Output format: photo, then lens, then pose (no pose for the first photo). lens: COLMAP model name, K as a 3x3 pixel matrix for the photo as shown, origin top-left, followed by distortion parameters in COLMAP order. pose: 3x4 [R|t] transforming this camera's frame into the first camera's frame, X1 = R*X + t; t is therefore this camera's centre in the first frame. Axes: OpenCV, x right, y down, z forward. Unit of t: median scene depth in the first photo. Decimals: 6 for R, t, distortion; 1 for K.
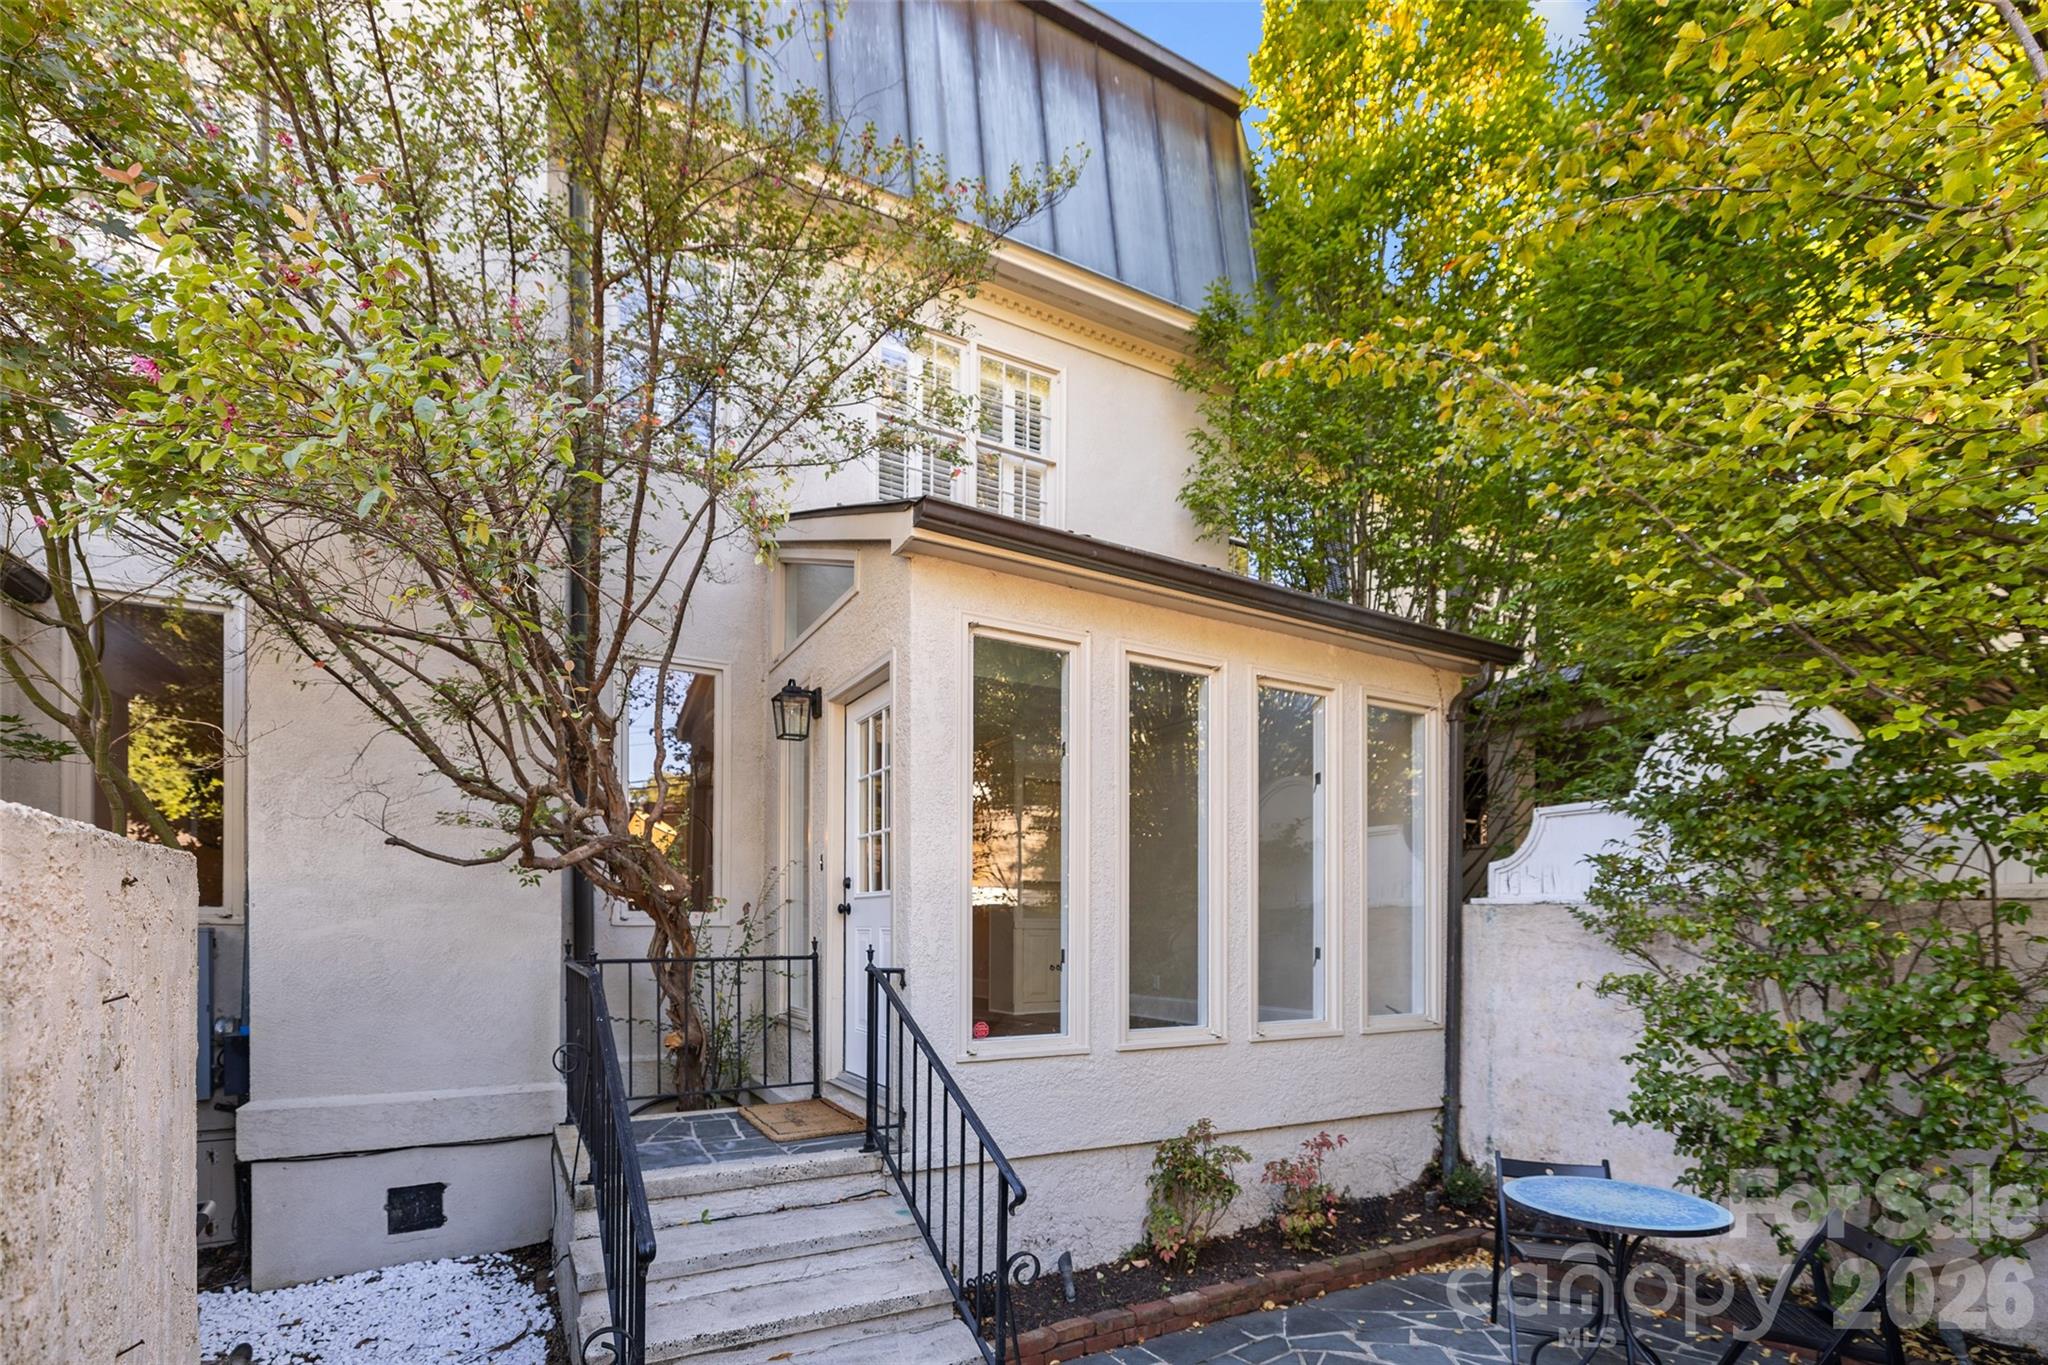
lens RADIAL K [[886.4, 0, 1024.5], [0, 886.4, 683.1], [0, 0, 1]] dist [0.000331, 0.000880]
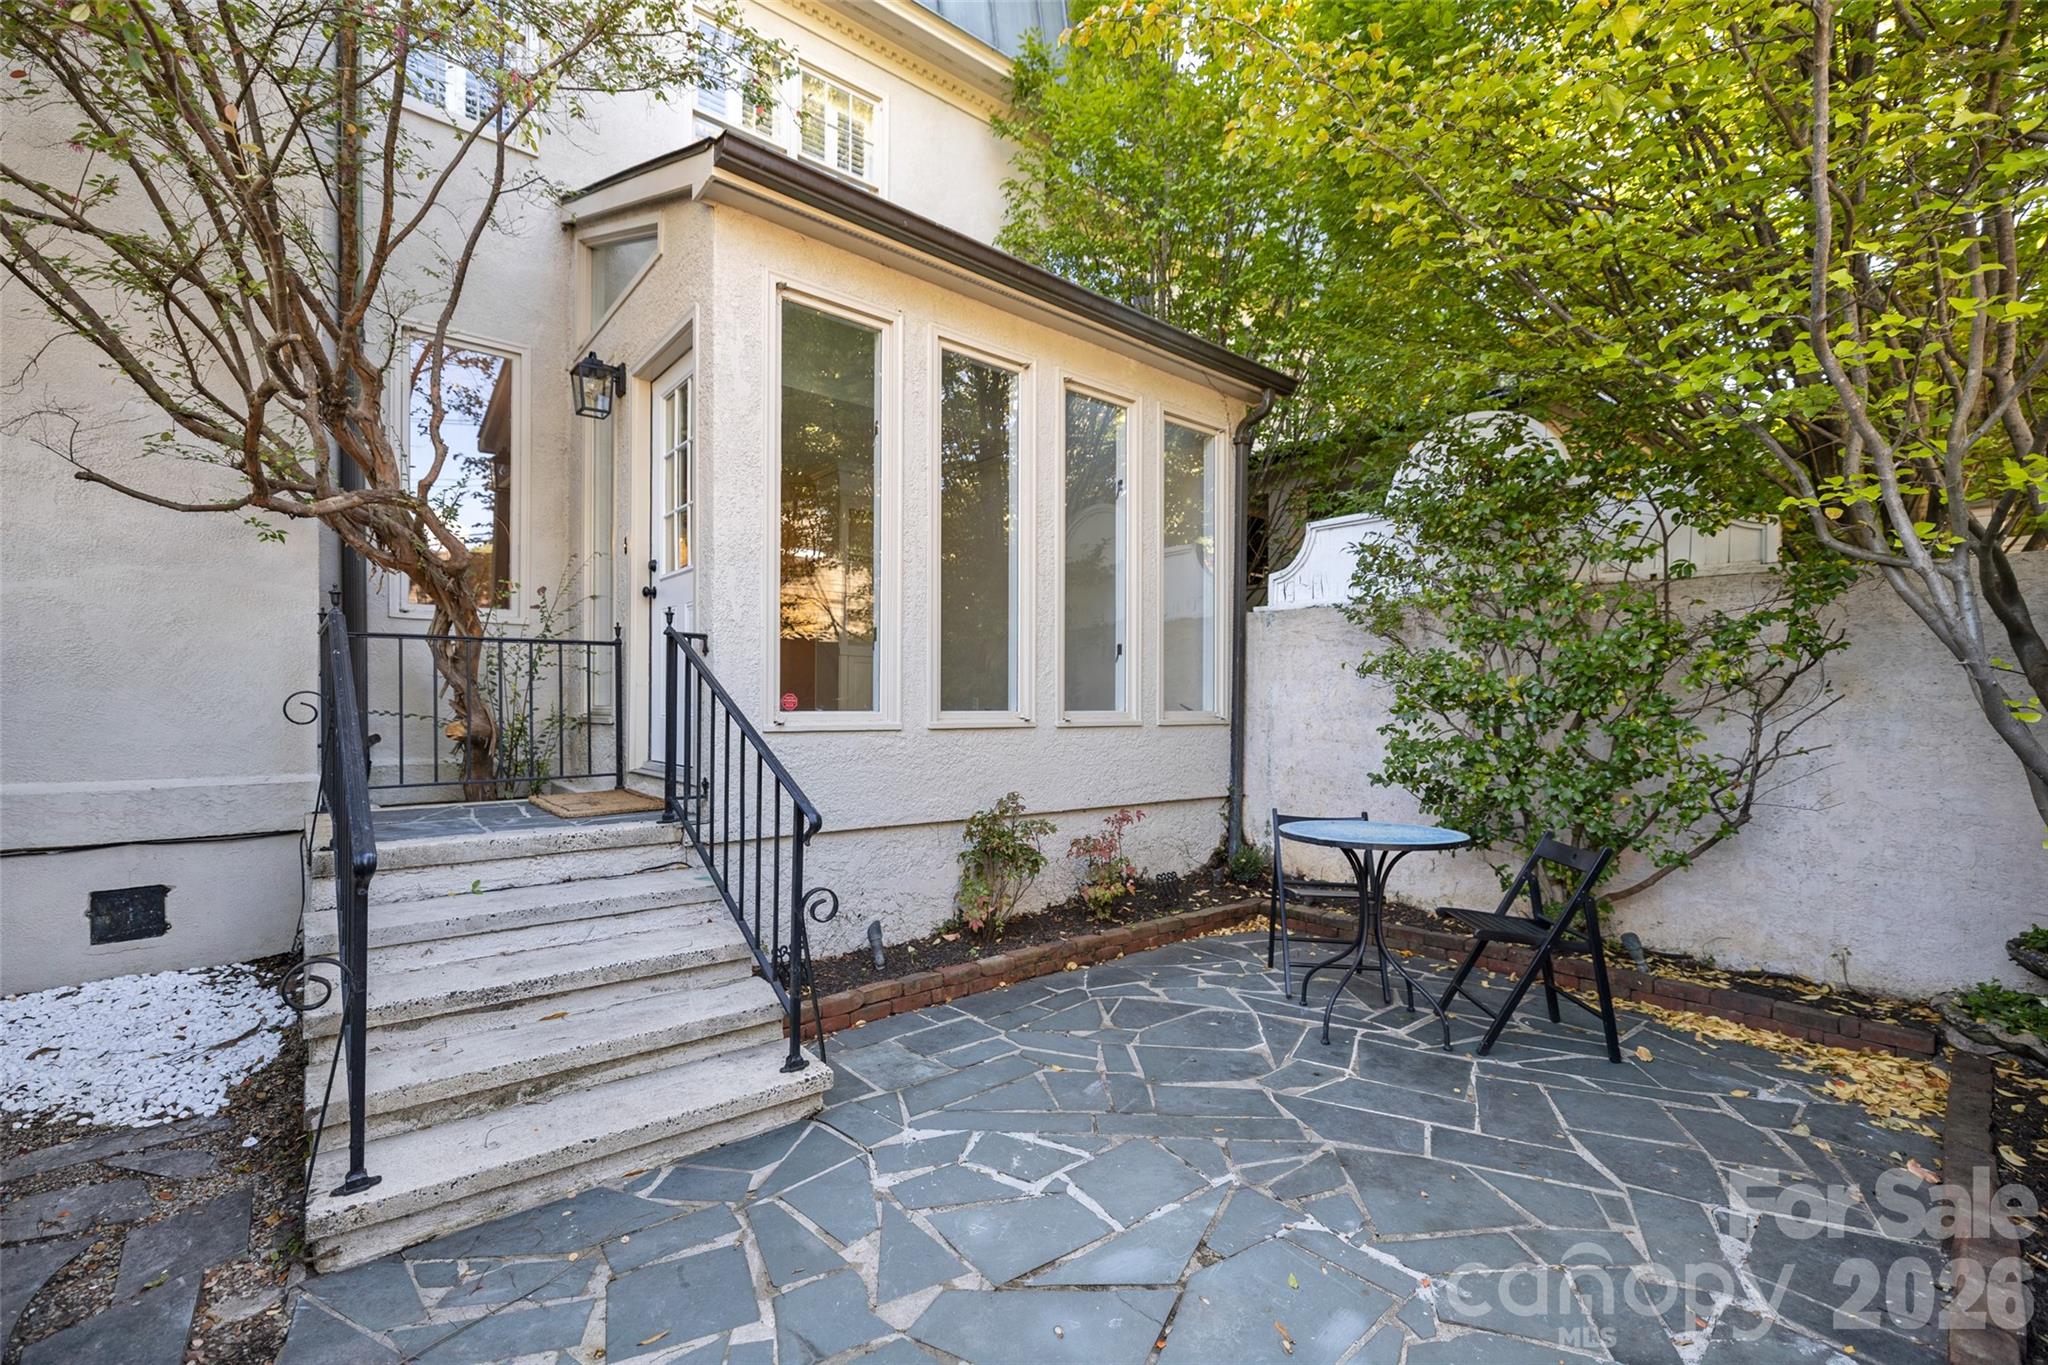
lens RADIAL K [[722.8, 0, 1023.9], [0, 722.8, 689.3], [0, 0, 1]] dist [0.002095, -0.000243]
pose [[0.988677, 0.004658, 0.149989, 0.087493], [-0.004312, 0.999987, -0.002628, 0.370704], [-0.150000, 0.001952, 0.988684, 0.153725]]
